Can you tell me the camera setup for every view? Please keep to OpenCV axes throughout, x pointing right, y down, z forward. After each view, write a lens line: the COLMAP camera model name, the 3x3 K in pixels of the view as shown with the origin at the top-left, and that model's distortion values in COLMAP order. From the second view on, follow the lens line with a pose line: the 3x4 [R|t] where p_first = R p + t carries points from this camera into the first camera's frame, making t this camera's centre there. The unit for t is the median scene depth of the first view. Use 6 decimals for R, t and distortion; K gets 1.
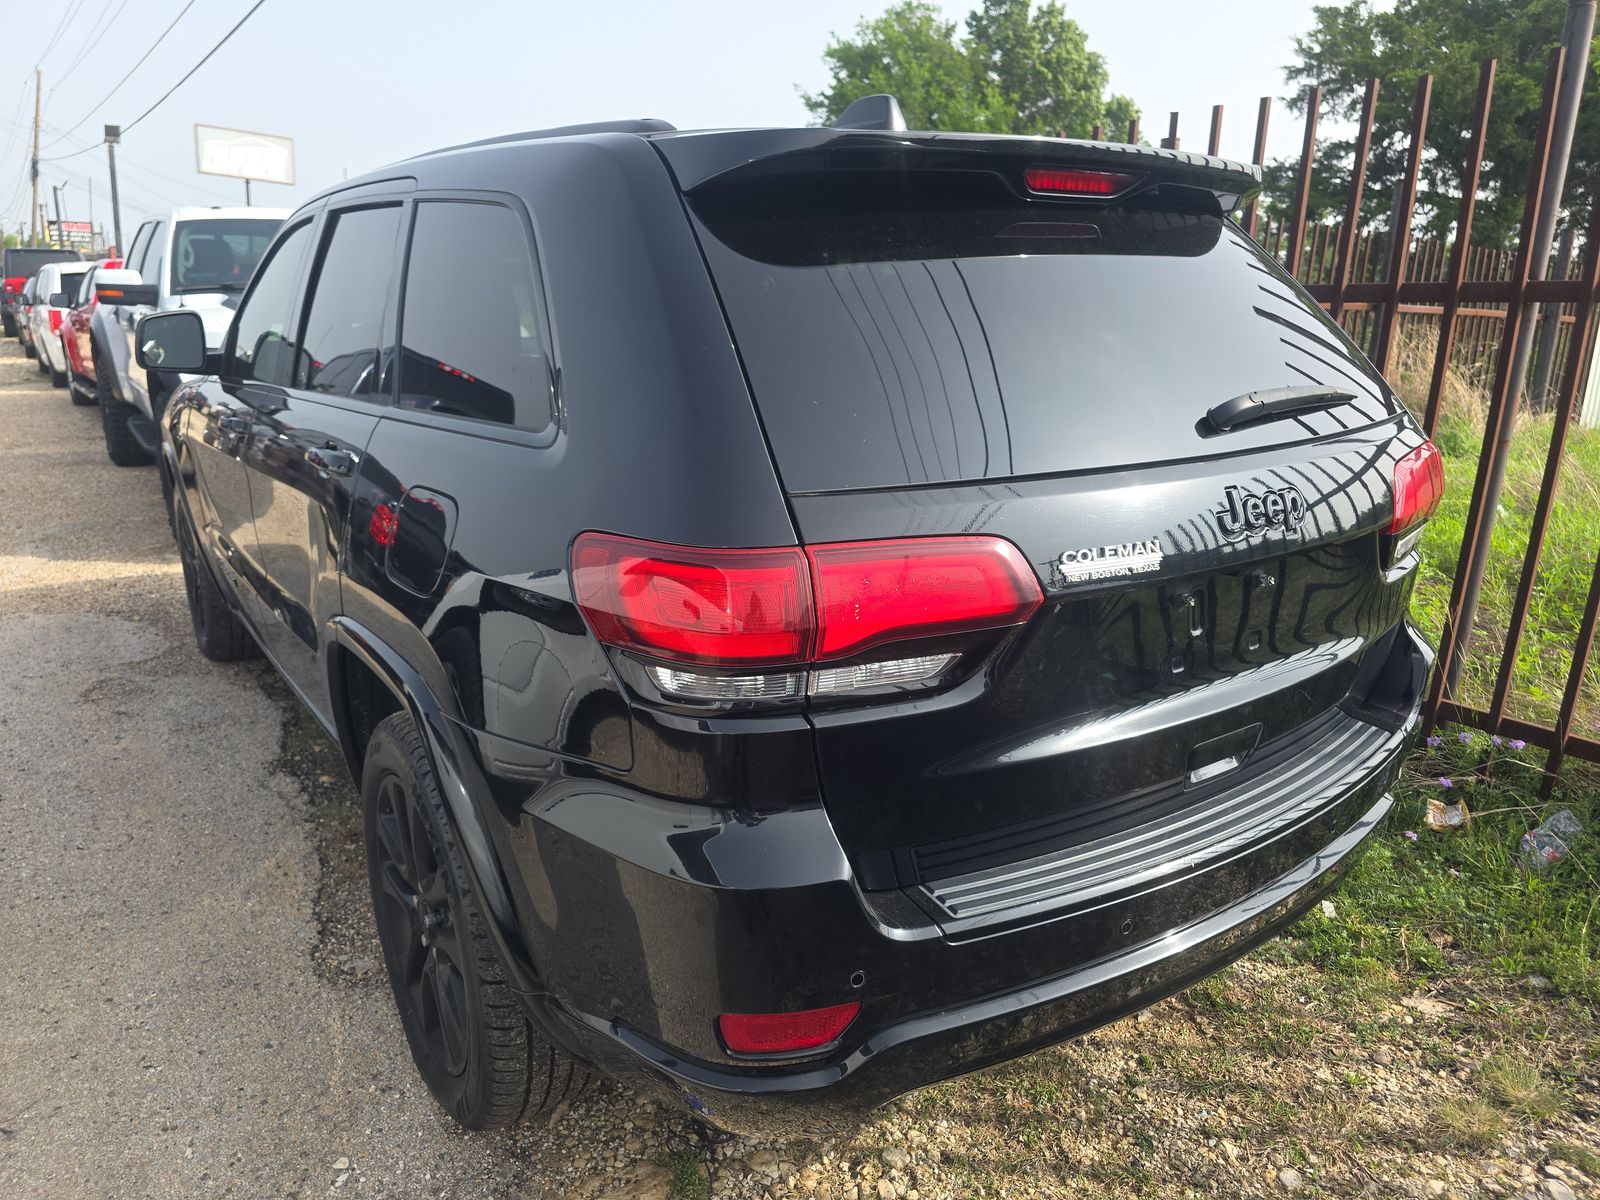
lens RADIAL K [[1079.7, 0, 773.1], [0, 1079.7, 624.2], [0, 0, 1]] dist [0.048847, -0.047785]
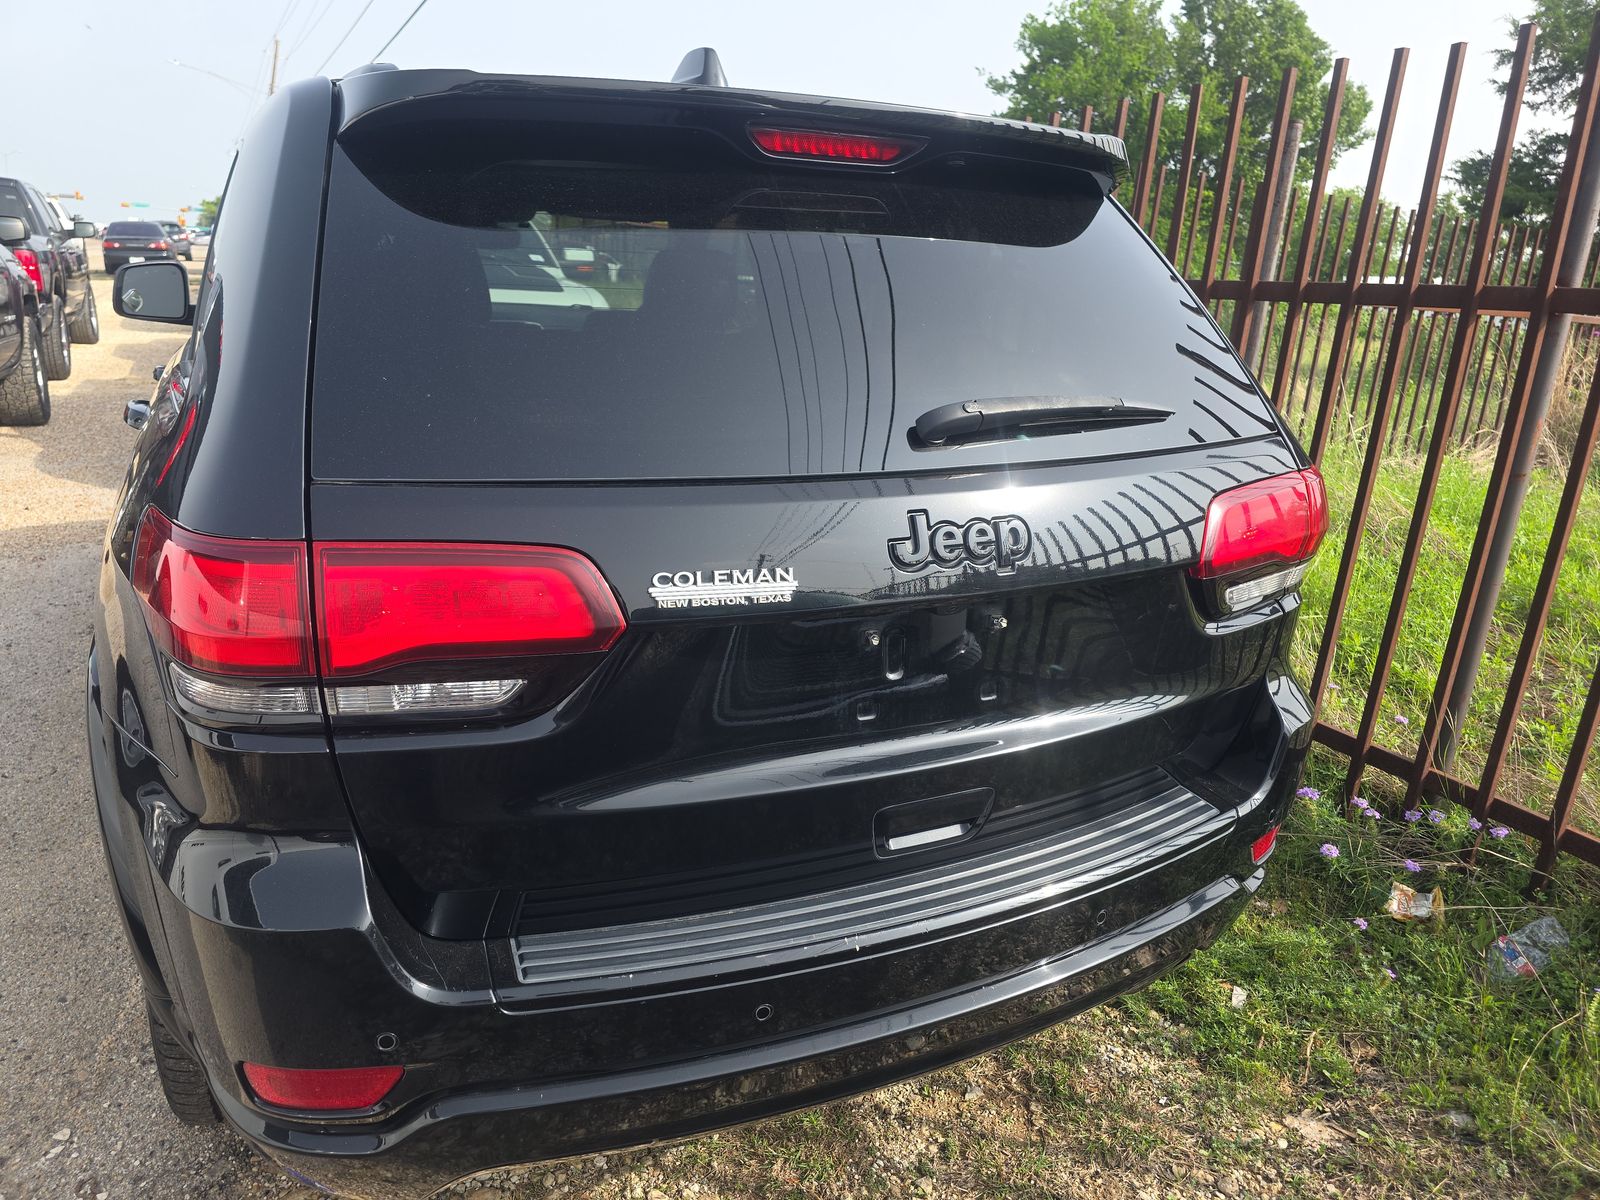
lens RADIAL K [[1072.3, 0, 800.0], [0, 1072.3, 600.0], [0, 0, 1]] dist [0.056229, -0.053818]
pose [[0.987294, 0.082149, -0.136026, 0.294012], [-0.082309, 0.996597, 0.004453, -0.034529], [0.135929, 0.006800, 0.990695, 0.105283]]
